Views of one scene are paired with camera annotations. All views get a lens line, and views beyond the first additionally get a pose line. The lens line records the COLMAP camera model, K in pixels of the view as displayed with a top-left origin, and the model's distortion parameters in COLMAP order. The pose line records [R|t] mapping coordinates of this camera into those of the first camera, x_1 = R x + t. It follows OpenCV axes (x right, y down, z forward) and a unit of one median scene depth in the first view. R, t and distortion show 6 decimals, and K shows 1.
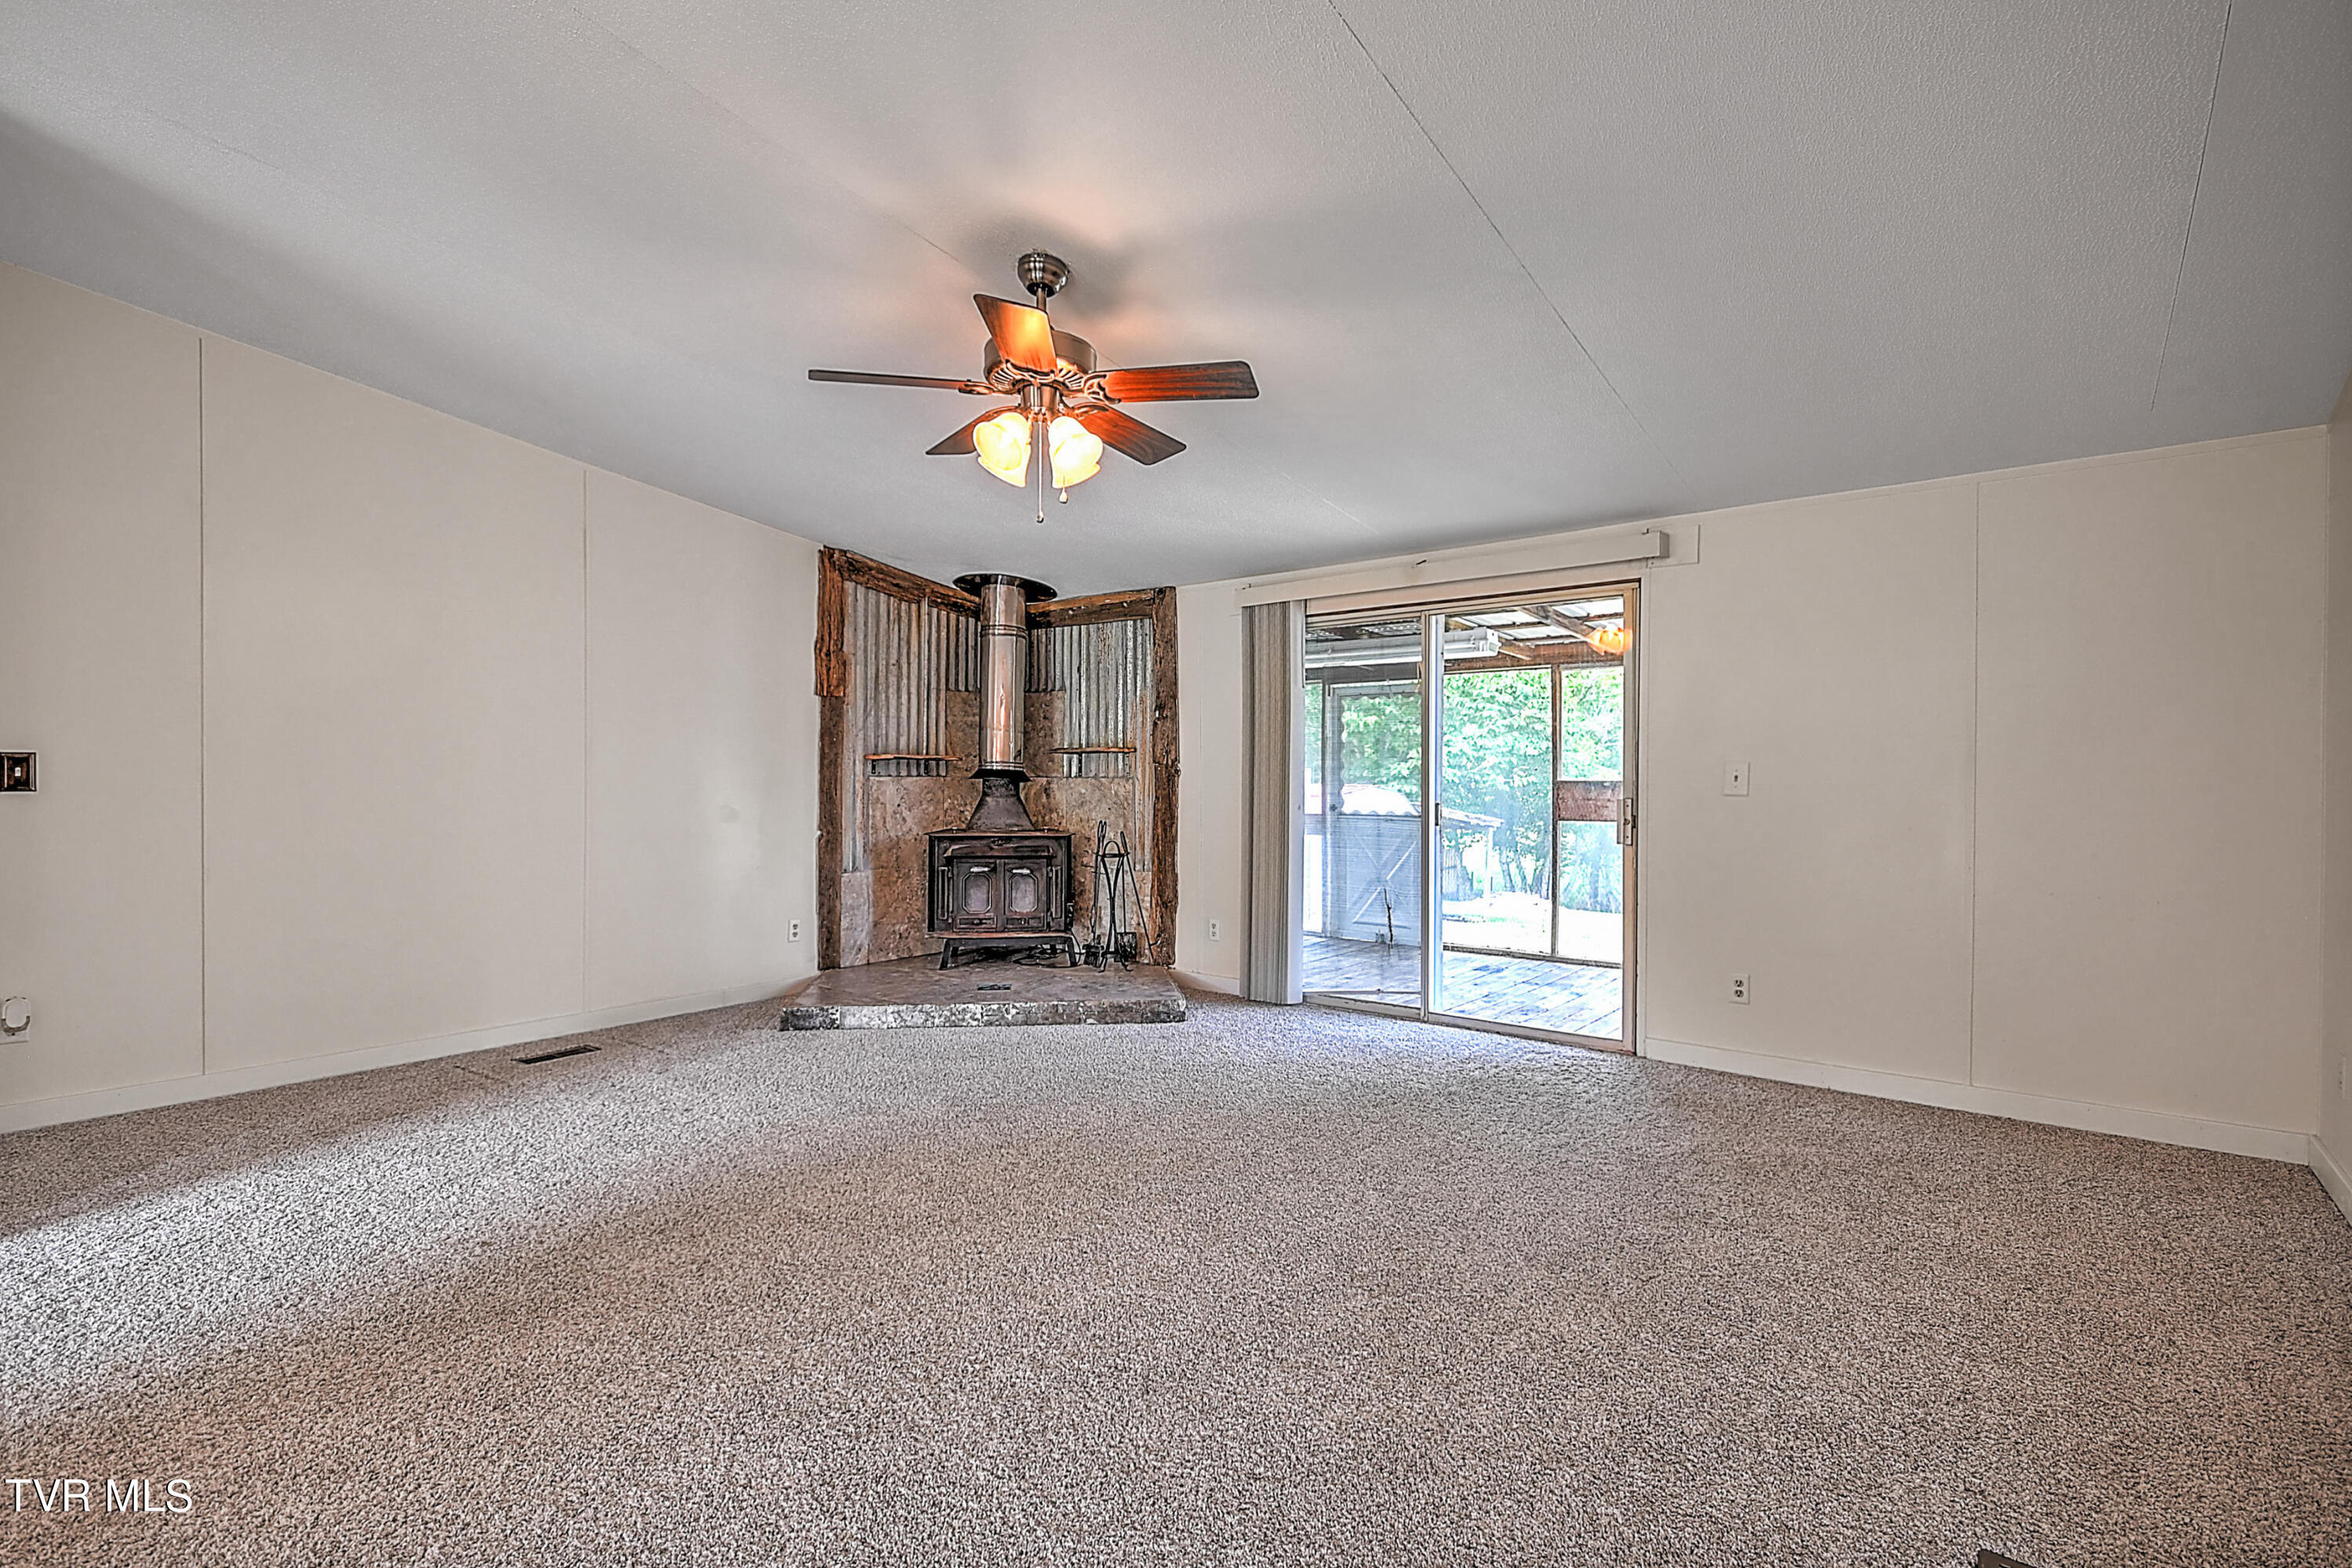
lens RADIAL K [[1054.8, 0, 1167.4], [0, 1054.8, 788.8], [0, 0, 1]] dist [0.000602, -0.000519]
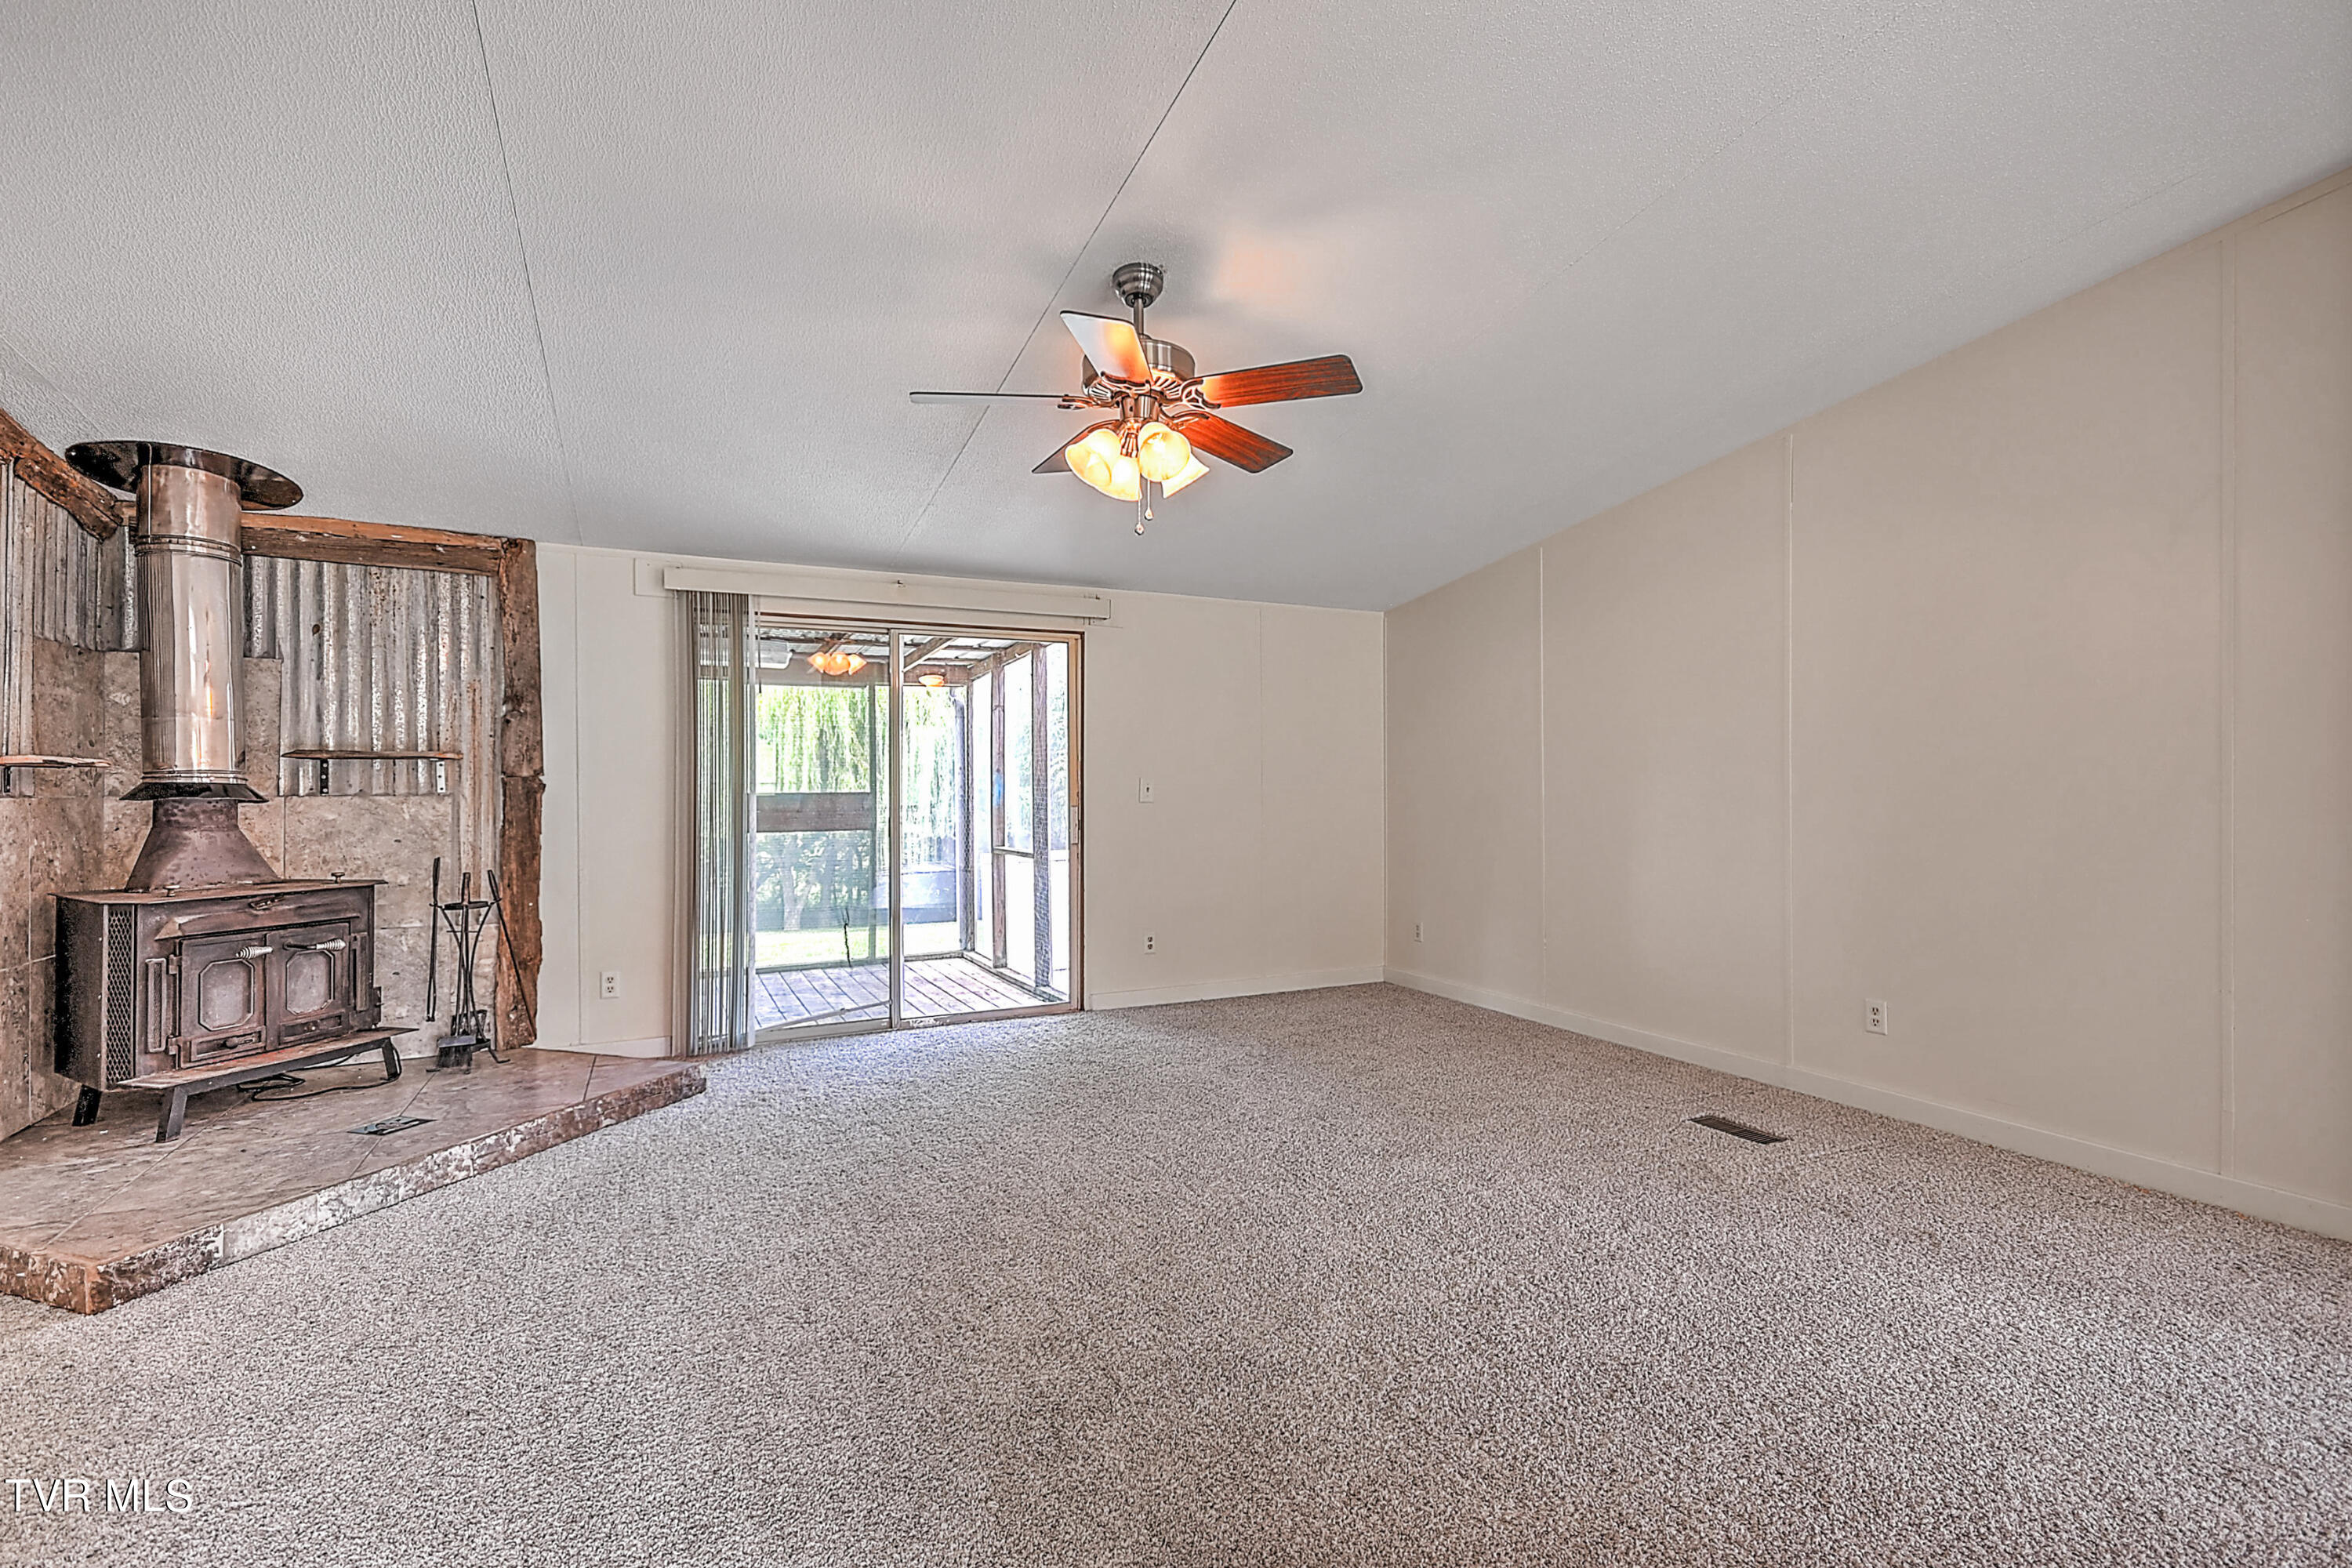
lens RADIAL K [[1054.8, 0, 1167.4], [0, 1054.8, 788.8], [0, 0, 1]] dist [0.000602, -0.000519]
pose [[0.433843, -0.006066, 0.900968, -0.475080], [0.015420, 0.999881, -0.000693, -0.006952], [-0.900857, 0.014194, 0.433885, 0.265428]]
